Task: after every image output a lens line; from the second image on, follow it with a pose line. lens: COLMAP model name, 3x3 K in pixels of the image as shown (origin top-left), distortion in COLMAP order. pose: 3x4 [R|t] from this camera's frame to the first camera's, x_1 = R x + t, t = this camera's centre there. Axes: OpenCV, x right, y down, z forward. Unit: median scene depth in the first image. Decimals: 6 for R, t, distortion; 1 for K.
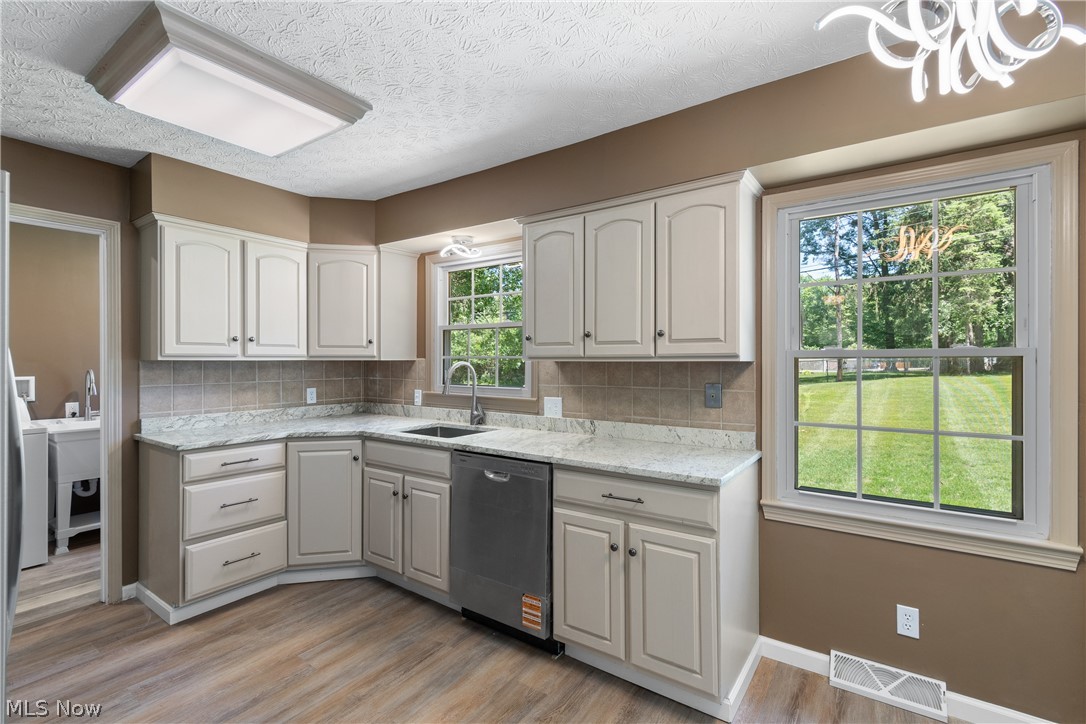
lens RADIAL K [[483.4, 0, 555.5], [0, 483.4, 360.0], [0, 0, 1]] dist [0.001518, 0.000447]
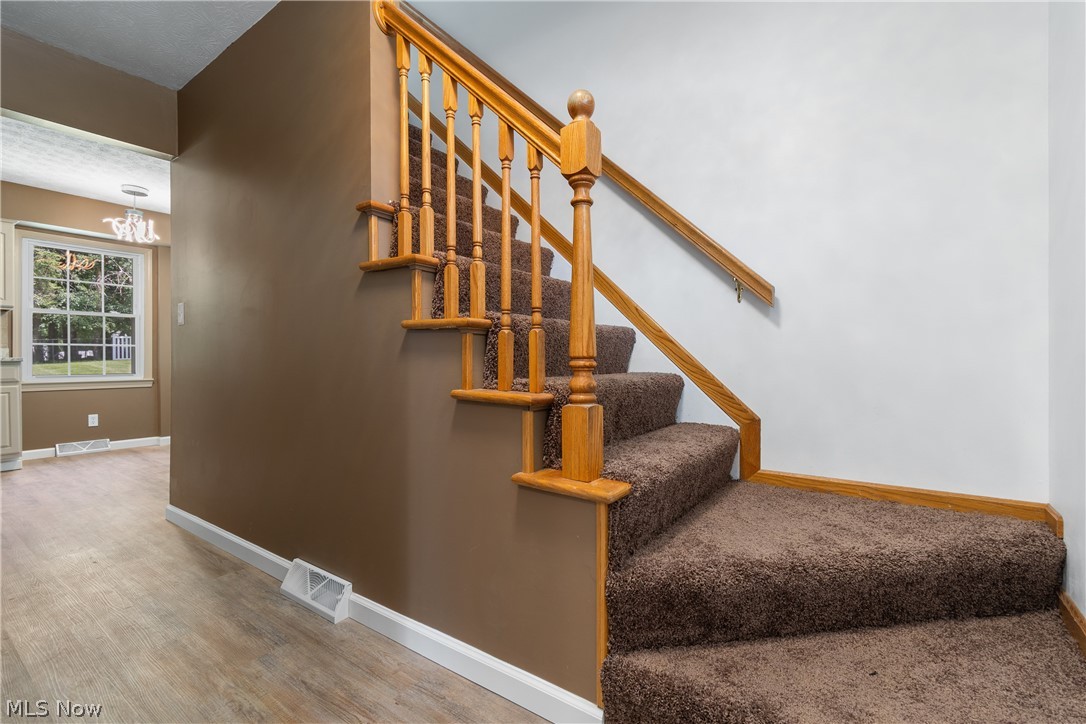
lens RADIAL K [[483.4, 0, 546.5], [0, 483.4, 362.7], [0, 0, 1]] dist [0.001518, 0.000447]
pose [[0.025592, -0.005613, 0.999657, -1.363978], [-0.007322, 0.999956, 0.005802, 0.165705], [-0.999646, -0.007468, 0.025550, -1.118661]]
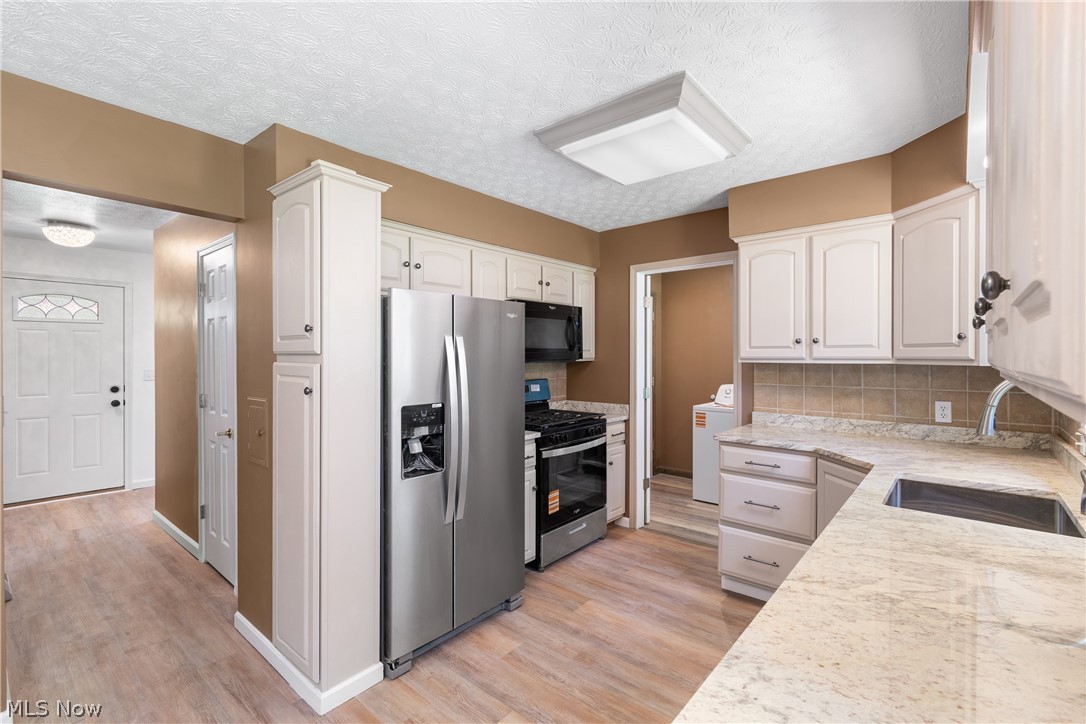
lens RADIAL K [[483.4, 0, 549.7], [0, 483.4, 357.7], [0, 0, 1]] dist [0.001518, 0.000447]
pose [[-0.090189, 0.003711, -0.995918, 0.420275], [-0.000958, 0.999992, 0.003813, -0.016035], [0.995924, 0.001298, -0.090185, 0.704324]]
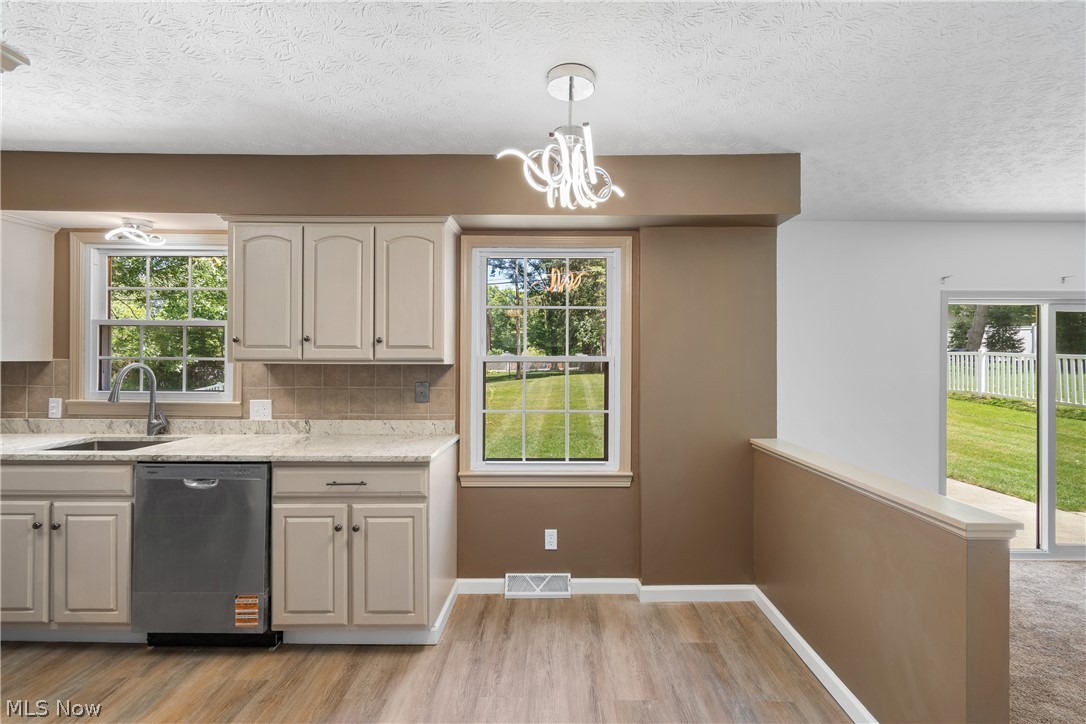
lens RADIAL K [[483.4, 0, 551.7], [0, 483.4, 362.3], [0, 0, 1]] dist [0.001518, 0.000447]
pose [[0.826279, 0.003153, 0.563252, -0.085434], [-0.005516, 0.999982, 0.002493, -0.006271], [-0.563234, -0.005167, 0.826281, -0.178005]]
